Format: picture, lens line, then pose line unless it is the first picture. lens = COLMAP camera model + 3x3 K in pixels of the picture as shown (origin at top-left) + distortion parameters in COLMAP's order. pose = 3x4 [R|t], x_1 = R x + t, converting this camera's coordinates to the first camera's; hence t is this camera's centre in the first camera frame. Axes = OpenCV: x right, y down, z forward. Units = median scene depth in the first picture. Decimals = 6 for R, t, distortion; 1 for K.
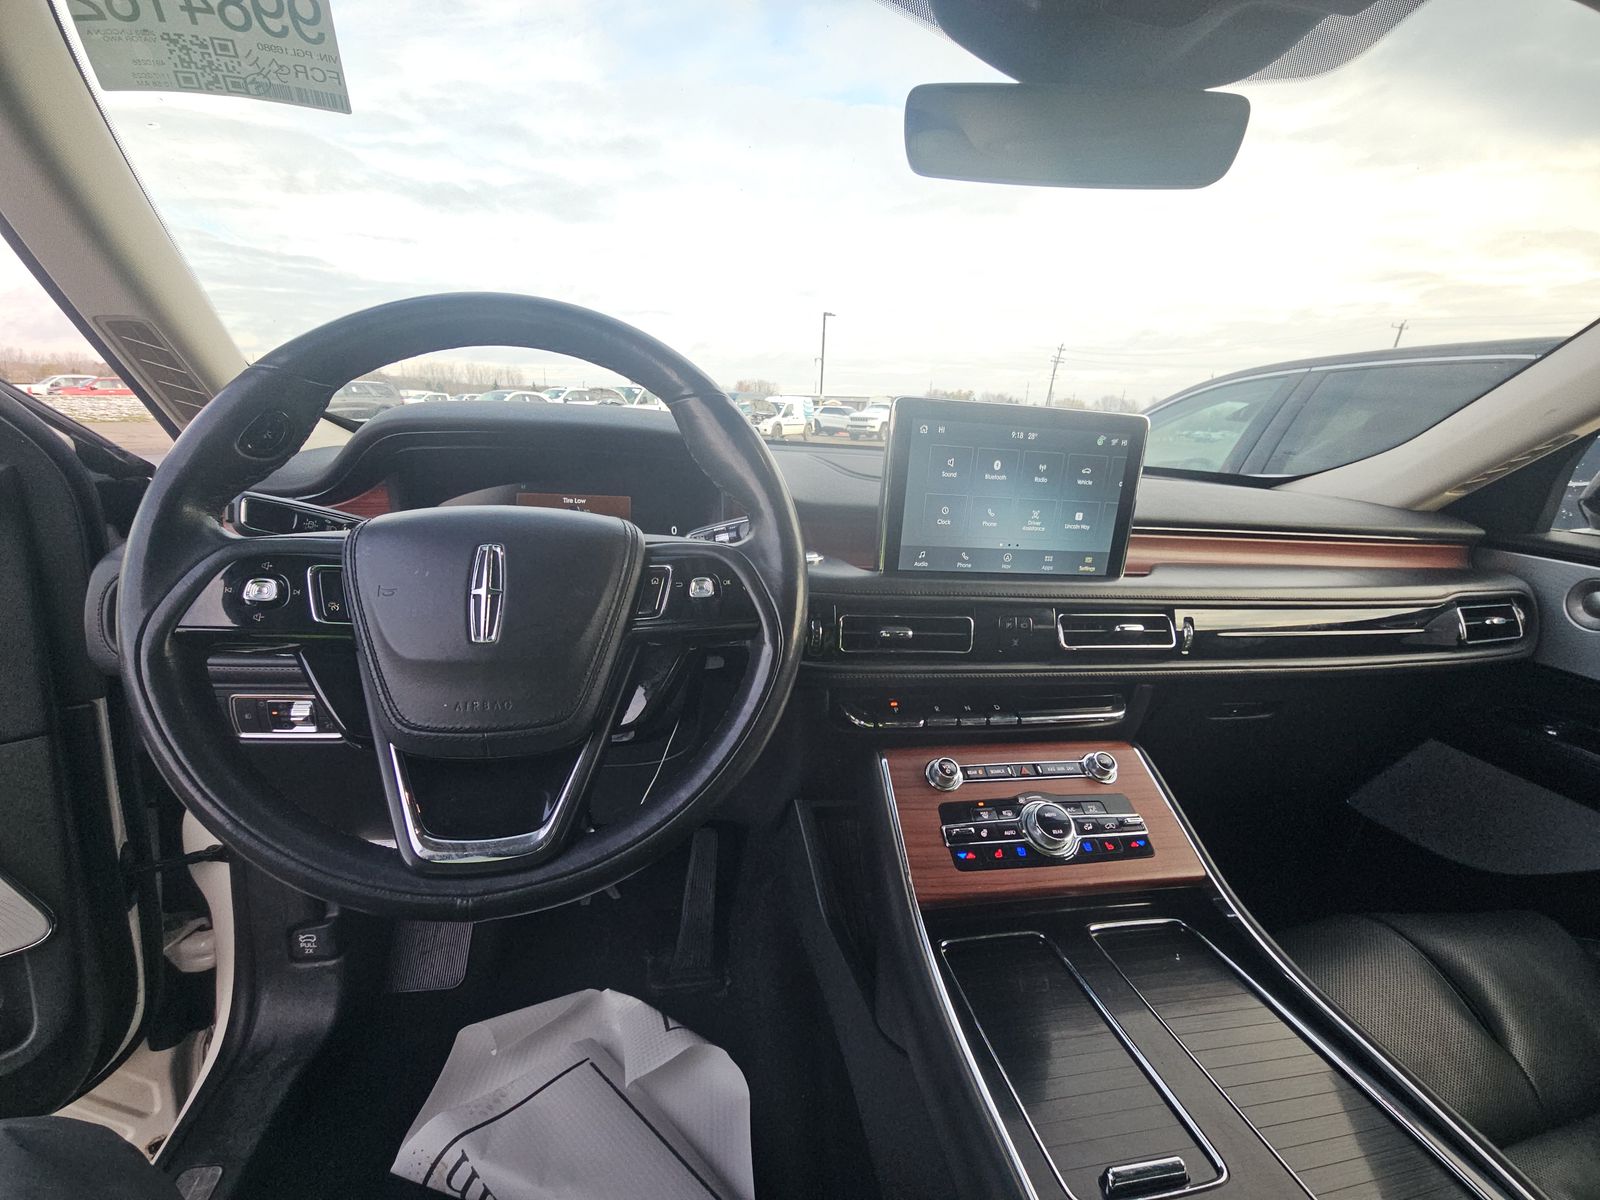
lens RADIAL K [[655.4, 0, 802.2], [0, 655.4, 594.7], [0, 0, 1]] dist [0.023760, -0.017778]
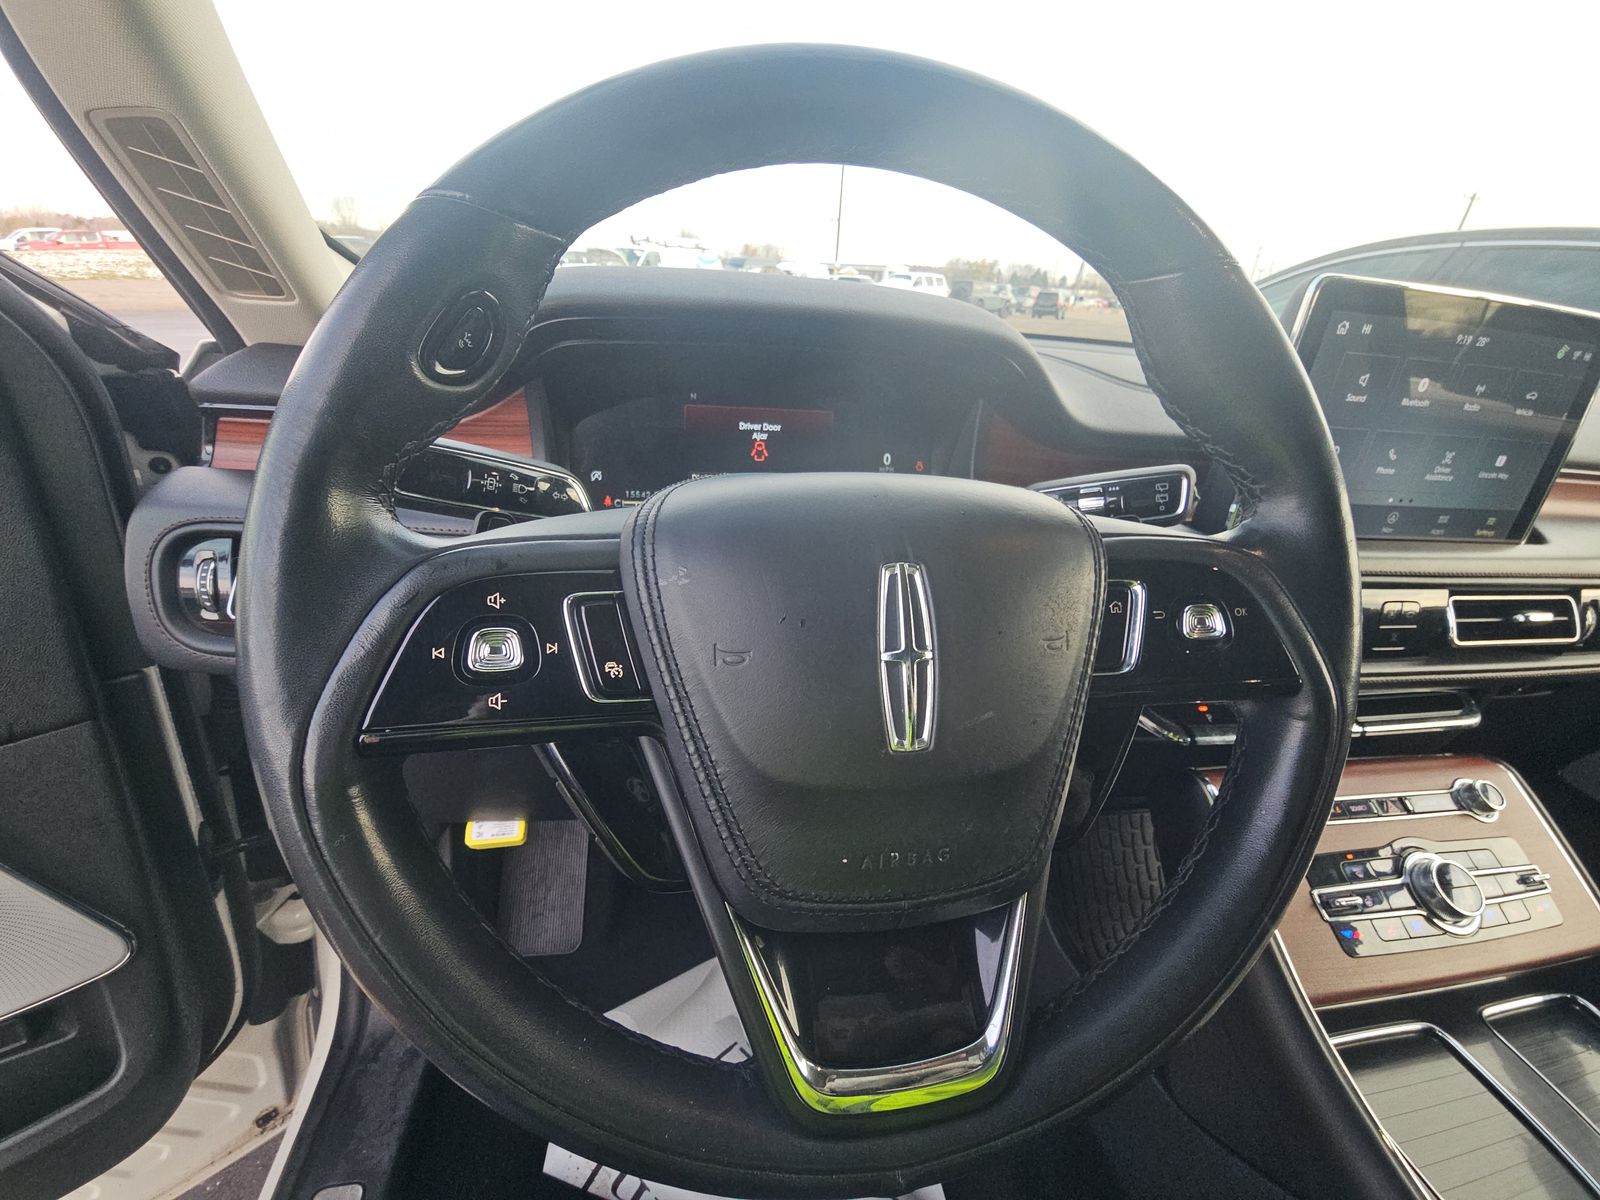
lens RADIAL K [[655.4, 0, 802.2], [0, 655.4, 594.7], [0, 0, 1]] dist [0.023760, -0.017778]
pose [[0.999728, 0.022971, -0.004082, -0.315014], [-0.021926, 0.984831, 0.172128, -0.081295], [0.007974, -0.171992, 0.985066, 0.269001]]
